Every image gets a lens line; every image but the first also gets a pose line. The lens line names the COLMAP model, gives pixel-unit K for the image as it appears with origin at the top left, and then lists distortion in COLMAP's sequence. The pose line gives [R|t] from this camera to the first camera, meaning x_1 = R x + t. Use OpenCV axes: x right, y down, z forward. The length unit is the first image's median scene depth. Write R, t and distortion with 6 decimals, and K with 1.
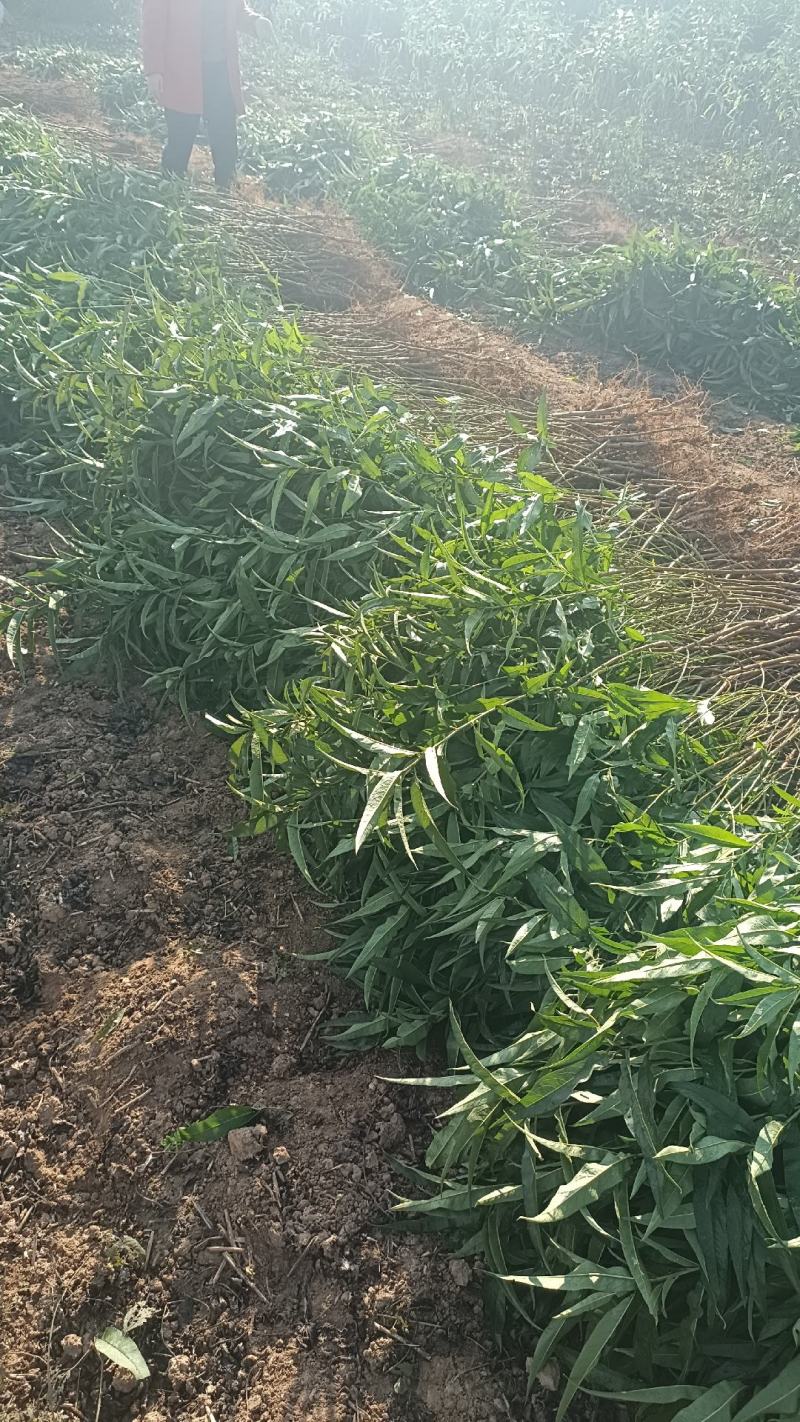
lens RADIAL K [[1019.9, 0, 400.0], [0, 1019.9, 711.0], [0, 0, 1]] dist [0.078276, -0.105410]
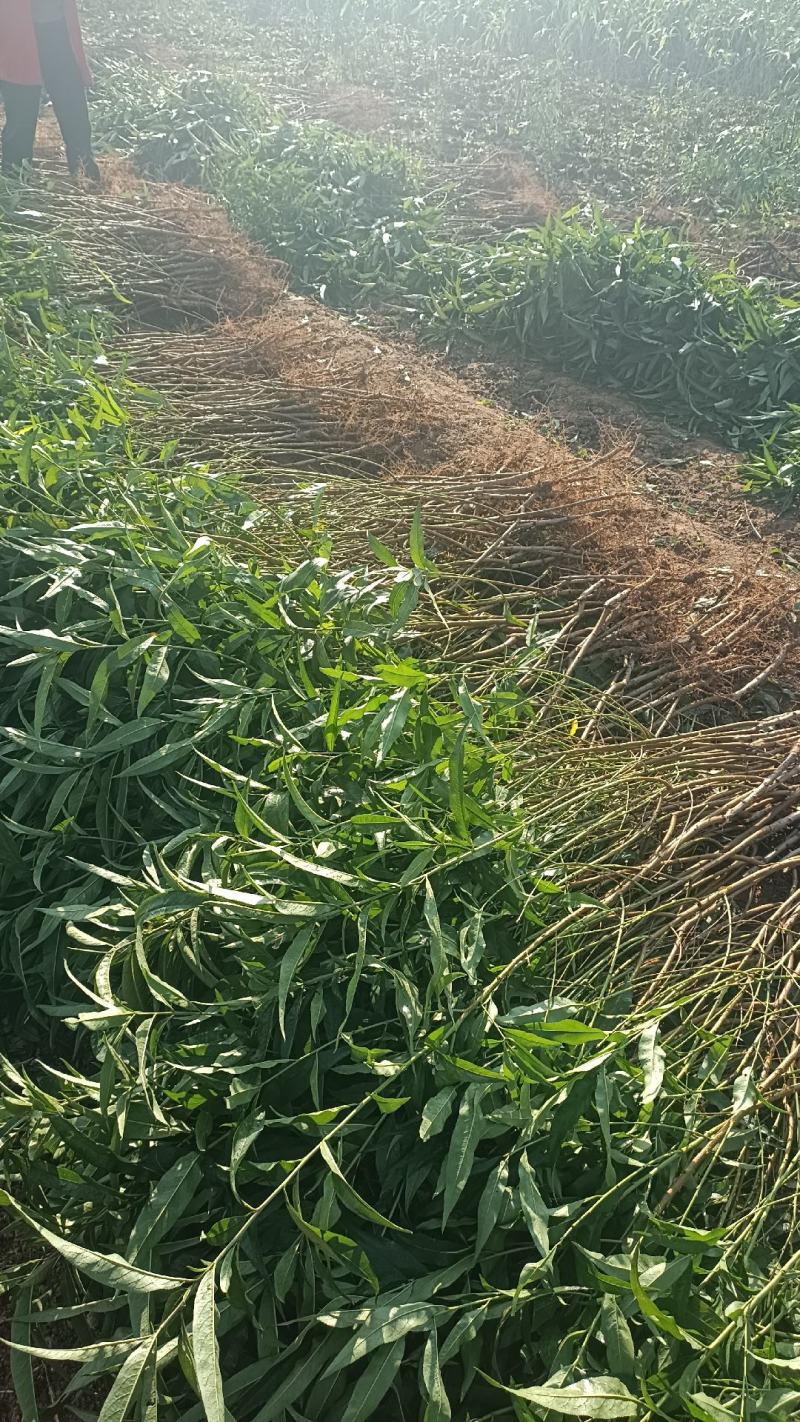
lens RADIAL K [[1019.9, 0, 400.0], [0, 1019.9, 711.0], [0, 0, 1]] dist [0.078276, -0.105410]
pose [[0.997611, -0.056691, 0.039479, 0.042680], [0.054739, 0.997303, 0.048883, -0.095639], [-0.042143, -0.046605, 0.998024, 0.120305]]
